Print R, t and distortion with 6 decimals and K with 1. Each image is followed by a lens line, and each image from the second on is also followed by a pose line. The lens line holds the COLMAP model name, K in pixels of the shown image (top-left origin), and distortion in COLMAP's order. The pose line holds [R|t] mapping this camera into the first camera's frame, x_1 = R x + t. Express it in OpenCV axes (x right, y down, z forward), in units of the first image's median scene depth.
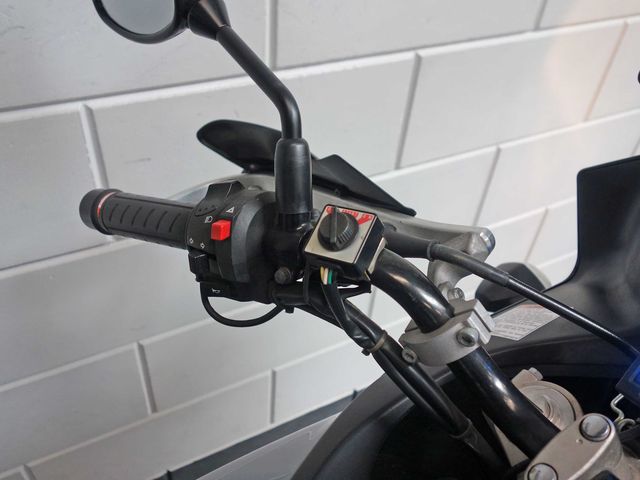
lens RADIAL K [[562.3, 0, 320.0], [0, 562.3, 240.0], [0, 0, 1]] dist [0.005747, -0.000111]
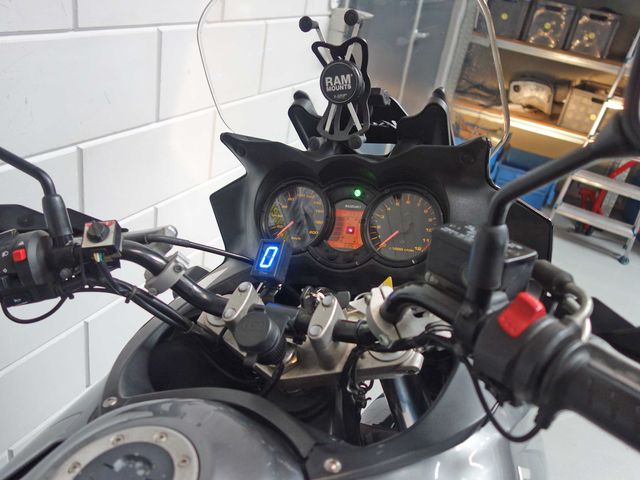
lens RADIAL K [[562.3, 0, 320.0], [0, 562.3, 240.0], [0, 0, 1]] dist [0.005747, -0.000111]
pose [[0.800066, -0.218142, 0.558845, -0.369783], [0.300056, 0.952163, -0.057901, 0.290005], [-0.519481, 0.214010, 0.827248, -0.805552]]
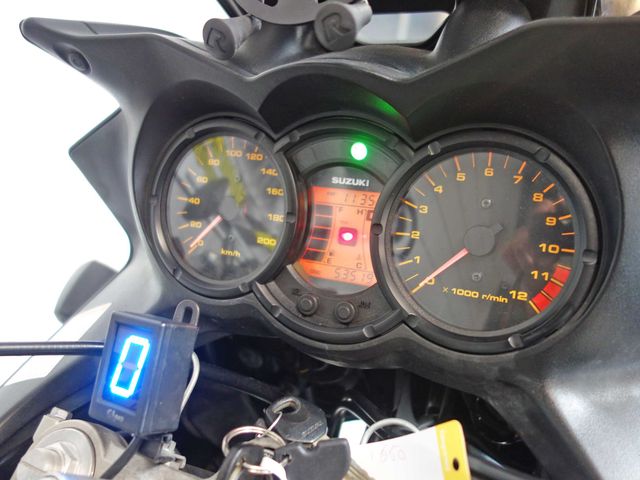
lens RADIAL K [[562.3, 0, 320.0], [0, 562.3, 240.0], [0, 0, 1]] dist [0.005747, -0.000111]
pose [[0.797672, -0.391615, 0.458647, 0.437956], [0.367329, 0.918636, 0.145523, 0.029260], [-0.478319, 0.052395, 0.876622, 0.080726]]
